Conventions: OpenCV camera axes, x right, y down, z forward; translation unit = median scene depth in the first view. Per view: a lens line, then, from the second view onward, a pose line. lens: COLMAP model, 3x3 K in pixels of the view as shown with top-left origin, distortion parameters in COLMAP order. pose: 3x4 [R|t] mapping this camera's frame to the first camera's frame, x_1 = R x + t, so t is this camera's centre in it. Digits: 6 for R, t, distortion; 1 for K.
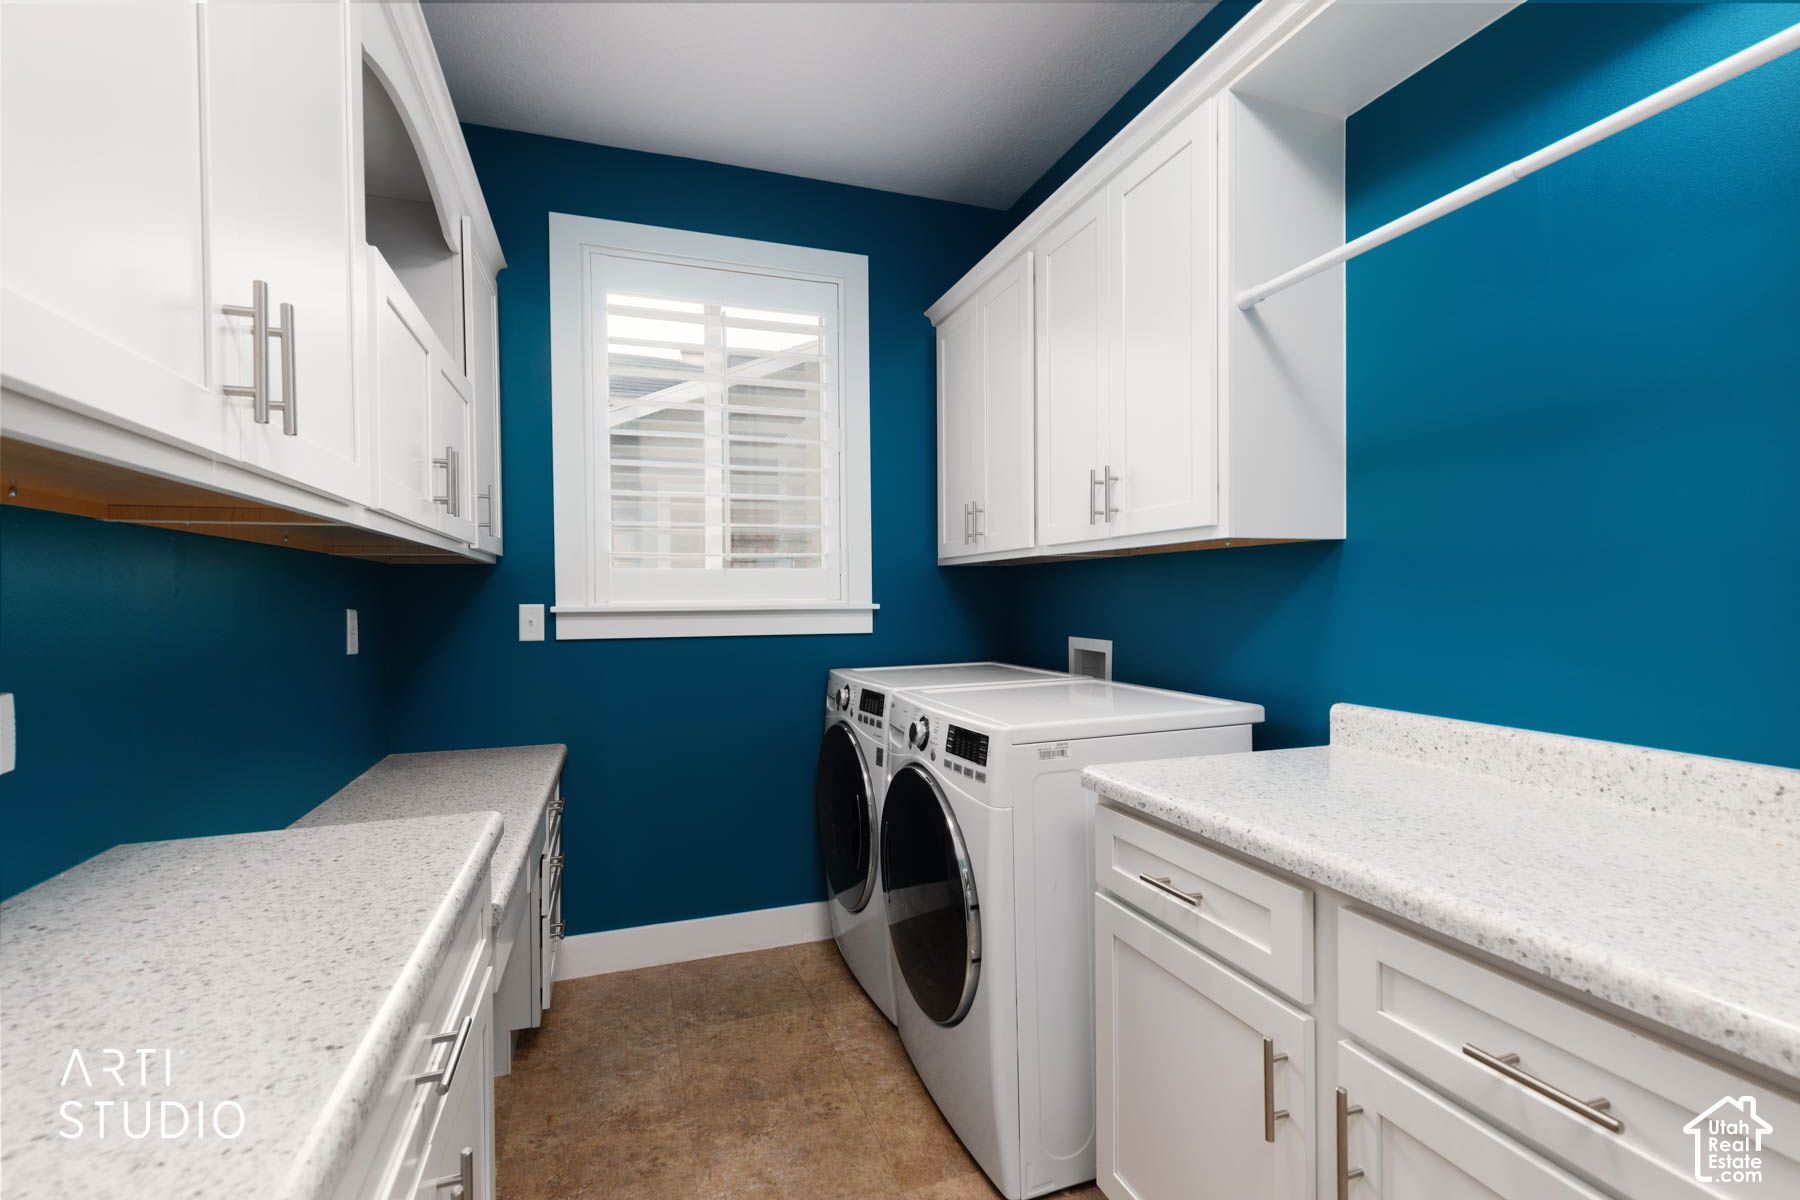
lens RADIAL K [[805.4, 0, 897.2], [0, 805.4, 603.5], [0, 0, 1]] dist [0.012072, -0.001525]
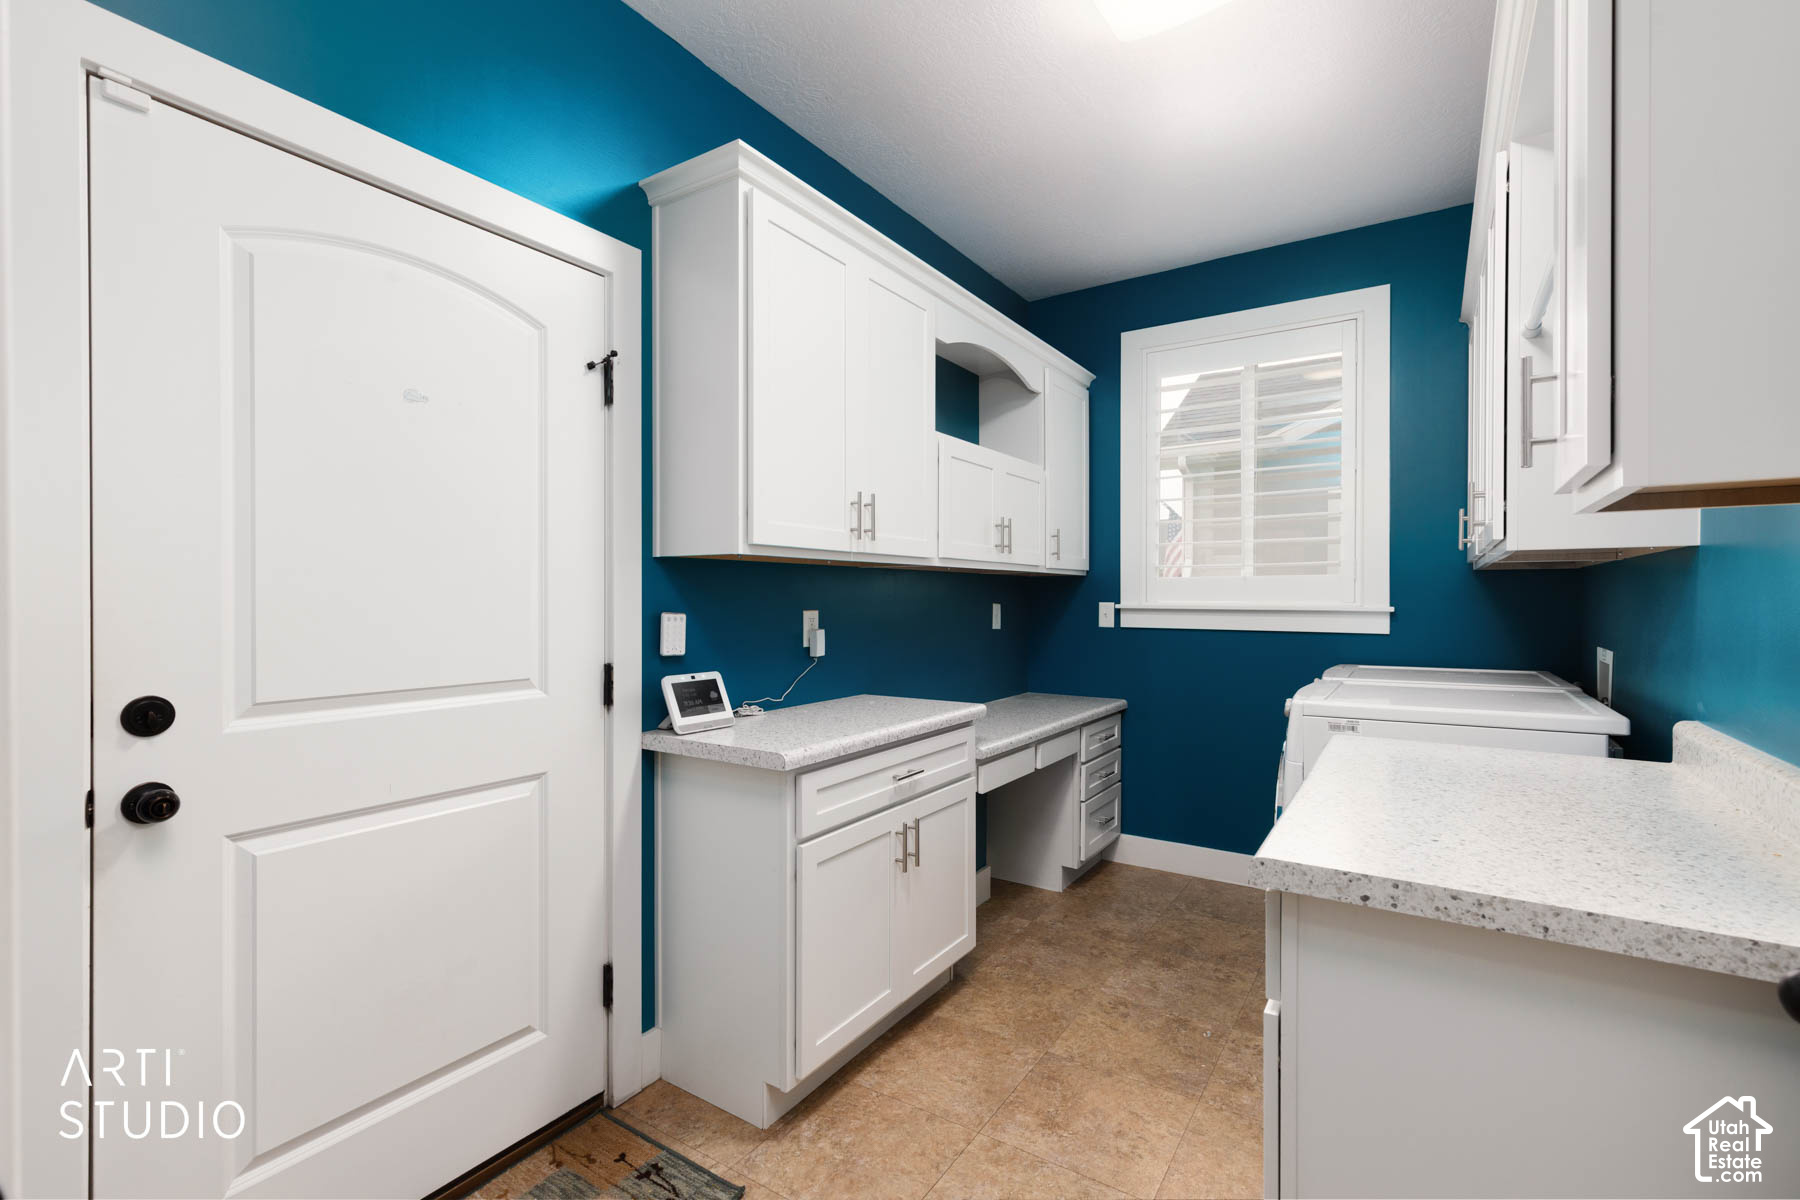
lens RADIAL K [[805.4, 0, 900.2], [0, 805.4, 596.1], [0, 0, 1]] dist [0.012072, -0.001525]
pose [[0.608386, 0.008092, -0.793600, 0.499907], [-0.013708, 0.999906, -0.000313, -0.005363], [0.793523, 0.011069, 0.608440, -0.202636]]
